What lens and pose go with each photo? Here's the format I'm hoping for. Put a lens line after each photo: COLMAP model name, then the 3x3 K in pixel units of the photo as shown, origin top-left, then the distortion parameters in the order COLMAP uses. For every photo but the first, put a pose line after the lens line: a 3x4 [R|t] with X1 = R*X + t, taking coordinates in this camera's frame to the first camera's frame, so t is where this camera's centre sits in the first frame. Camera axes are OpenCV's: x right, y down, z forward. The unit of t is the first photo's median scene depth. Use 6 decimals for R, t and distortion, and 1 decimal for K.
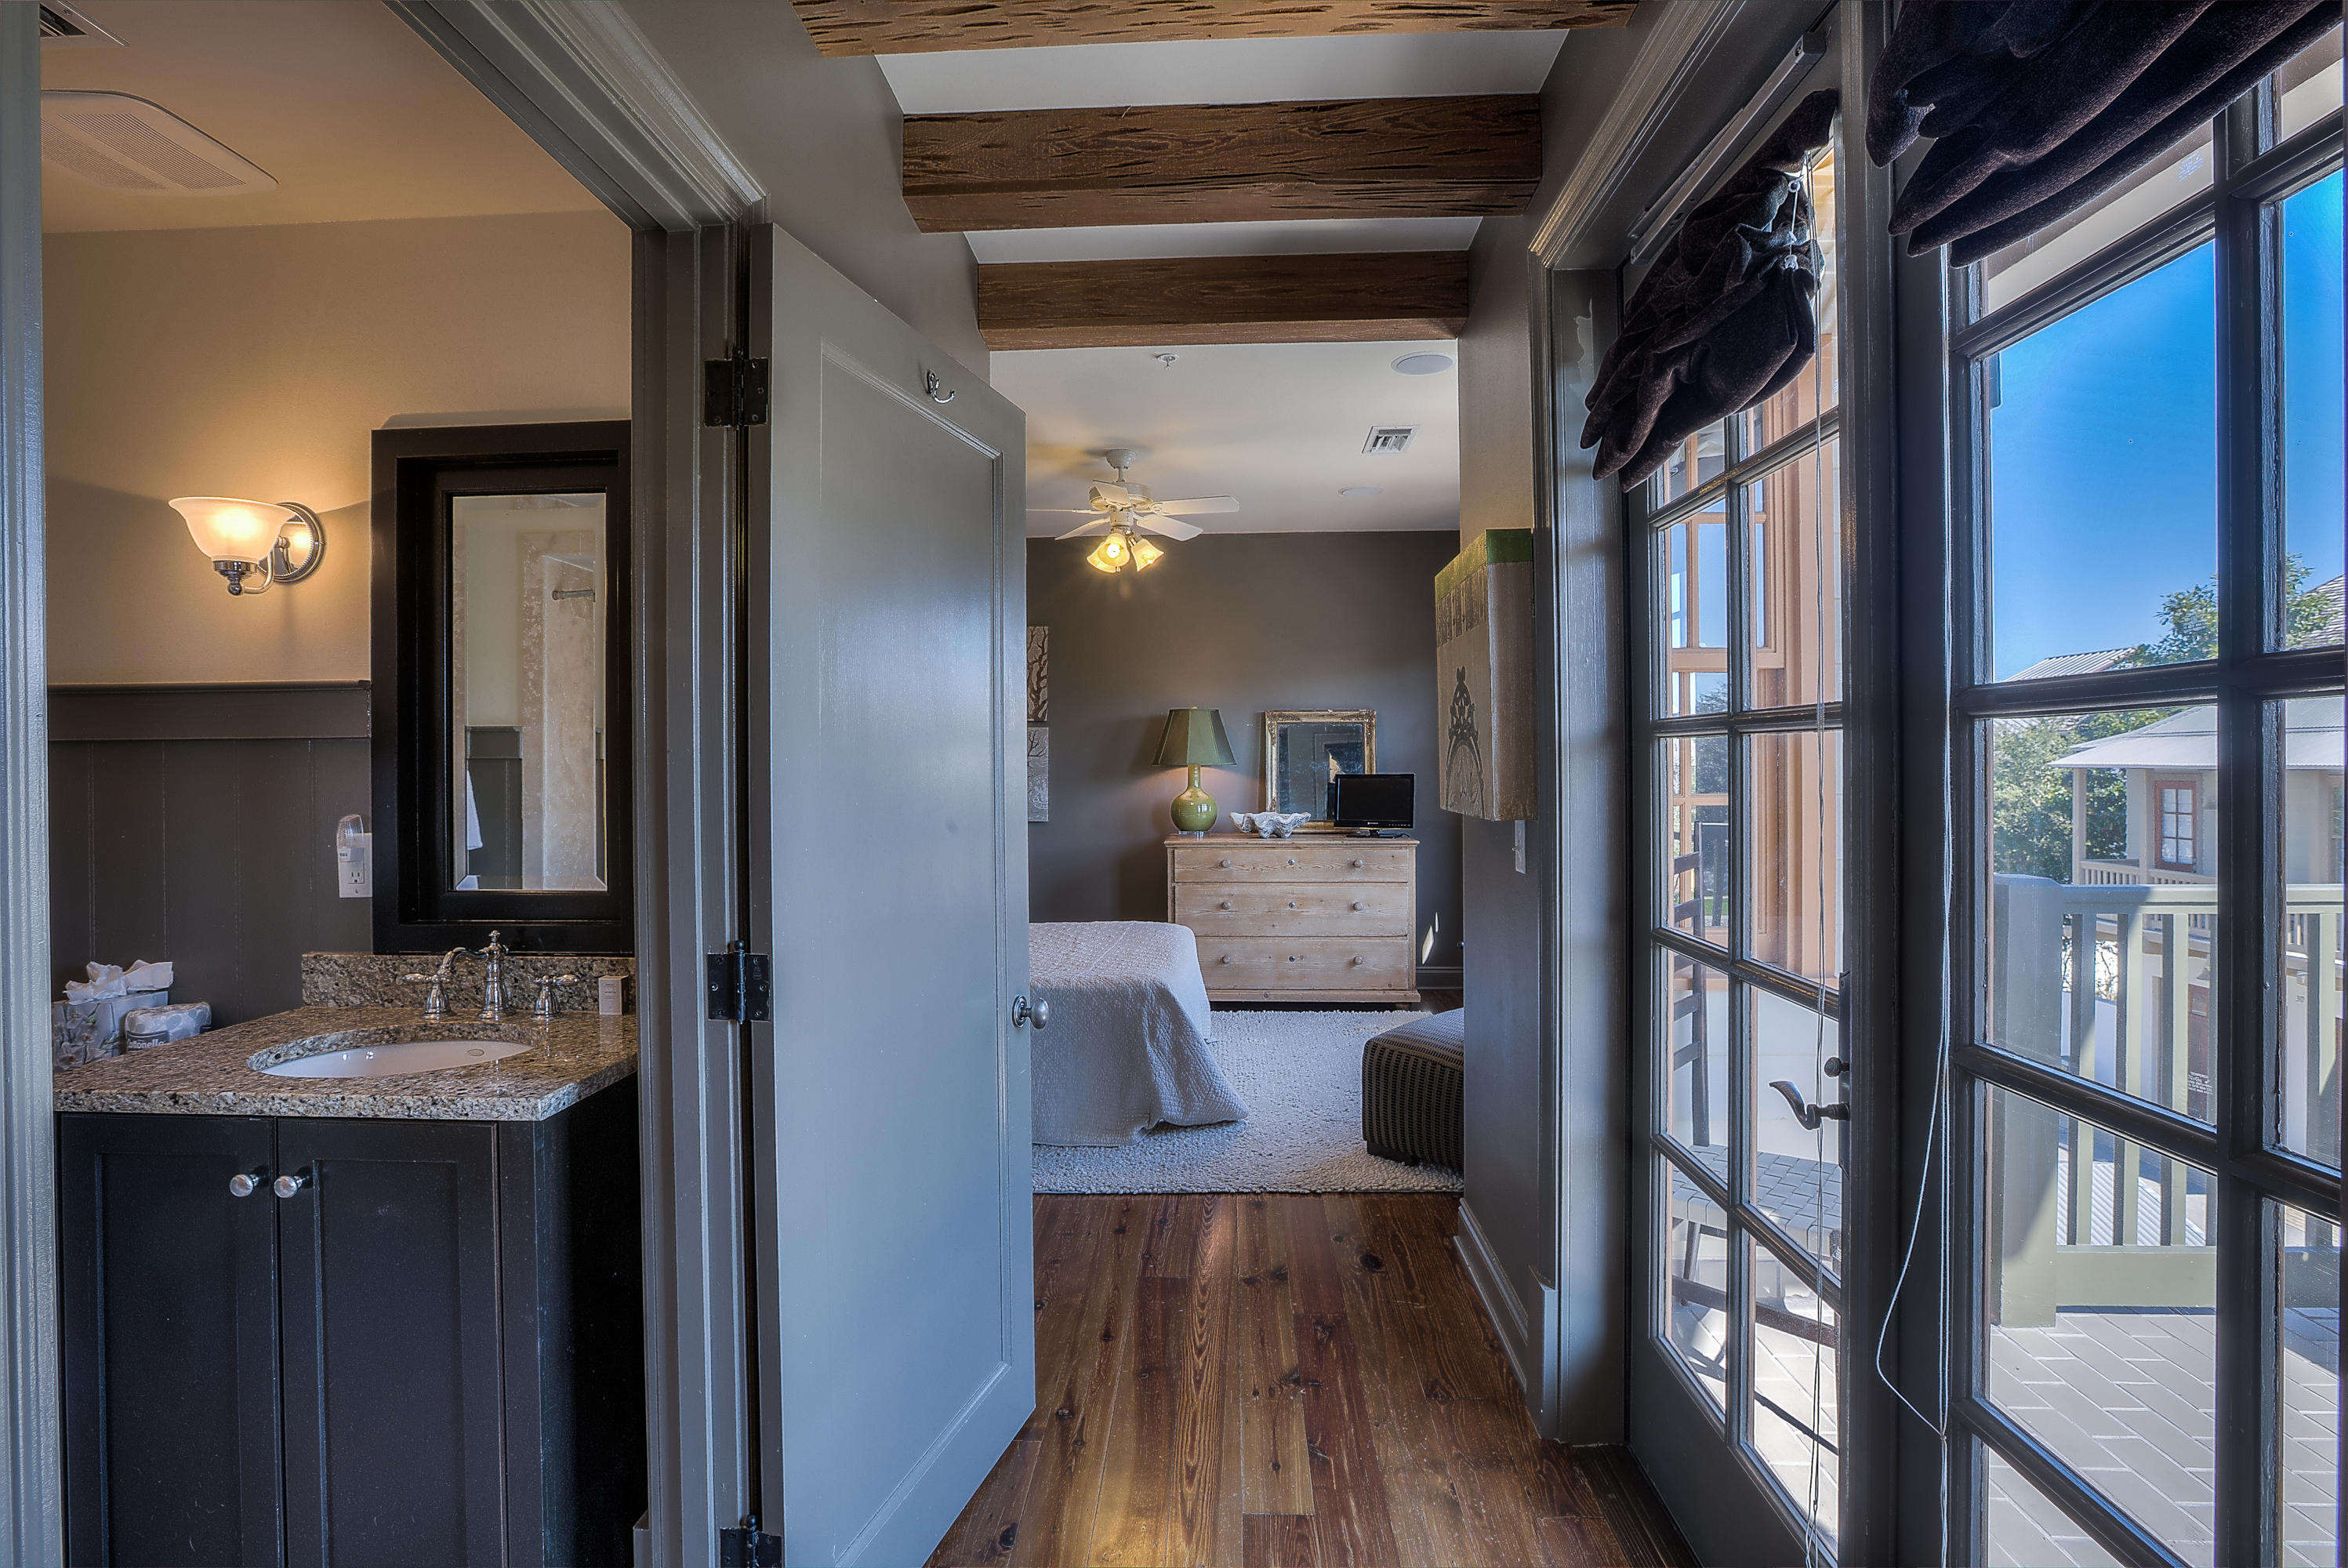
lens RADIAL K [[1156.8, 0, 1198.5], [0, 1156.8, 772.1], [0, 0, 1]] dist [-0.033418, 0.007322]
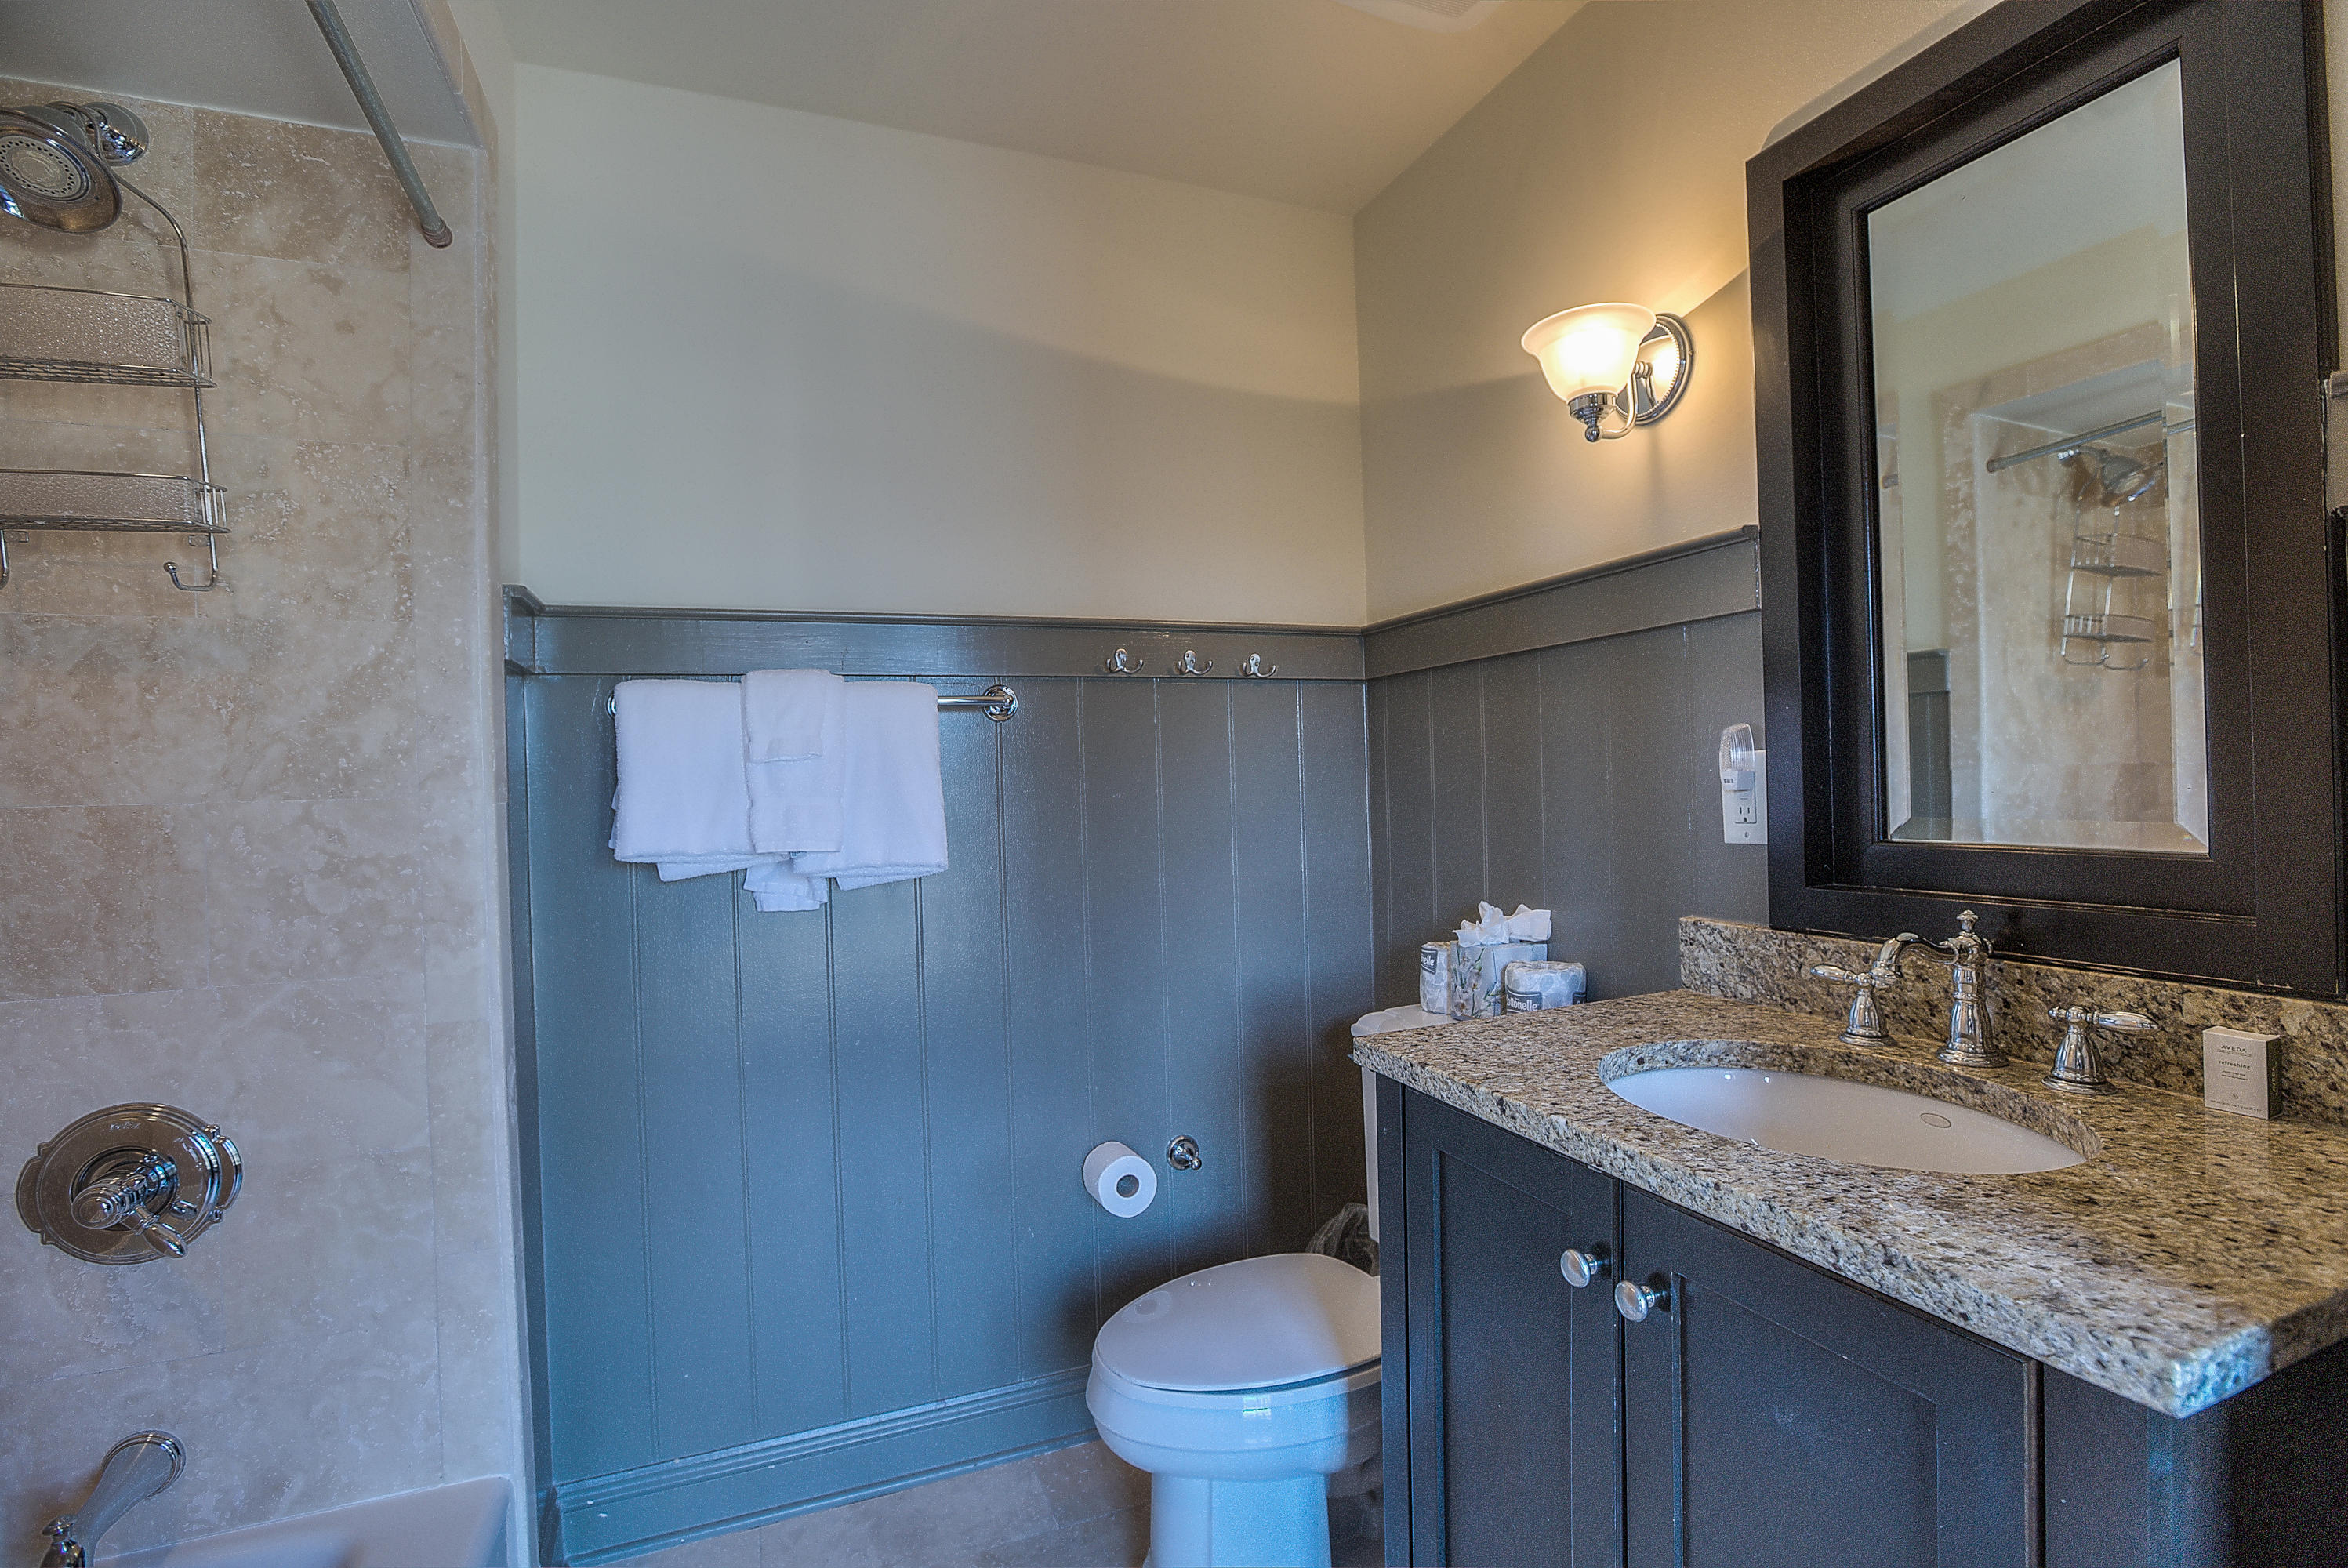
lens RADIAL K [[1076.0, 0, 1195.8], [0, 1076.0, 771.0], [0, 0, 1]] dist [-0.031256, 0.008115]
pose [[0.435010, -0.014298, -0.900312, -0.298419], [0.015143, 0.999849, -0.008562, 0.066078], [0.900298, -0.009909, 0.435160, 0.414086]]
